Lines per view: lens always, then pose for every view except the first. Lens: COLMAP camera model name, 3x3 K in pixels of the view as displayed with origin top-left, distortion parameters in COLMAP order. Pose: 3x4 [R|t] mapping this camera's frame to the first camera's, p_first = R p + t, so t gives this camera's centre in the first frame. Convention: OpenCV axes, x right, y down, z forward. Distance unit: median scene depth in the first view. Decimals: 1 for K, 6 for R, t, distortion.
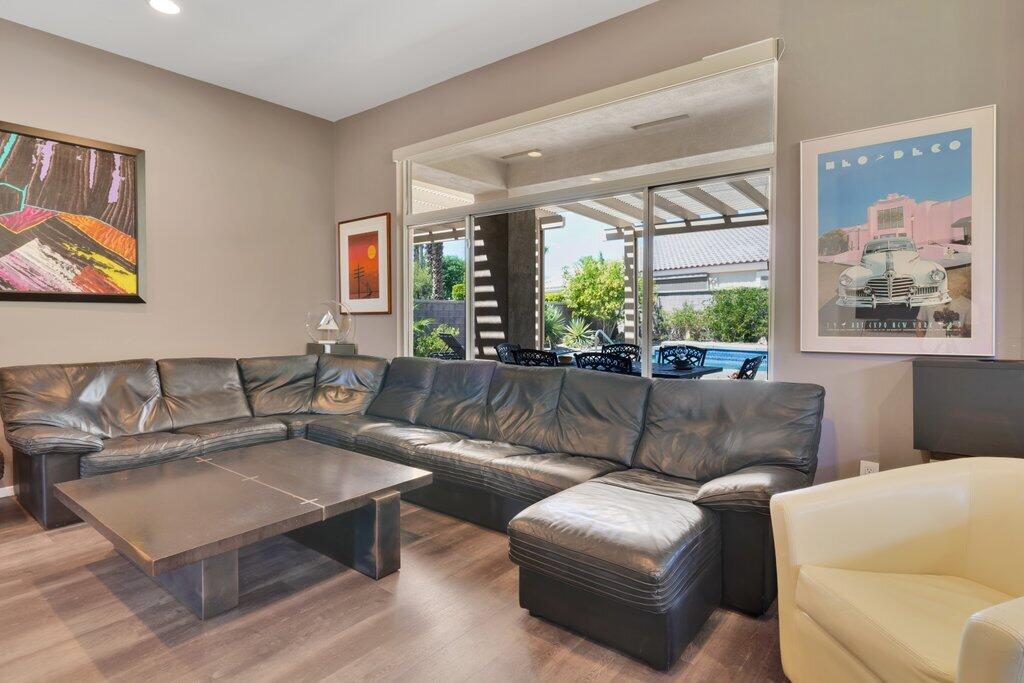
lens RADIAL K [[535.9, 0, 510.8], [0, 535.9, 334.8], [0, 0, 1]] dist [-0.003907, 0.004214]
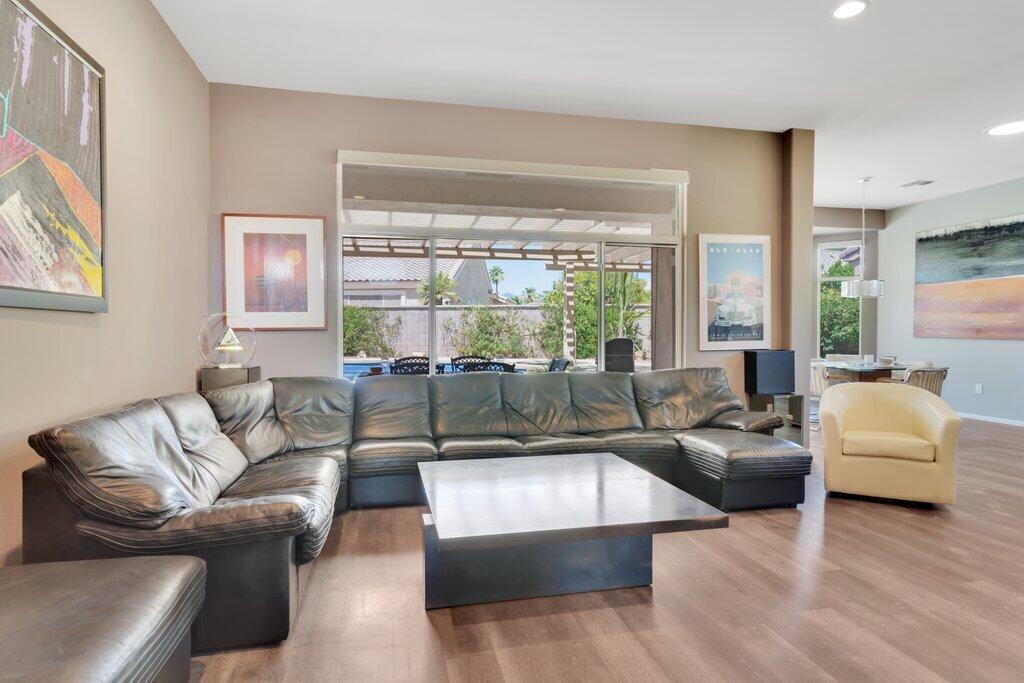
lens RADIAL K [[535.9, 0, 506.0], [0, 535.9, 344.8], [0, 0, 1]] dist [-0.003907, 0.004214]
pose [[0.638928, -0.021688, 0.768961, -1.293848], [0.031833, 0.999492, 0.001739, -0.011749], [-0.768608, 0.023367, 0.639293, 0.361455]]
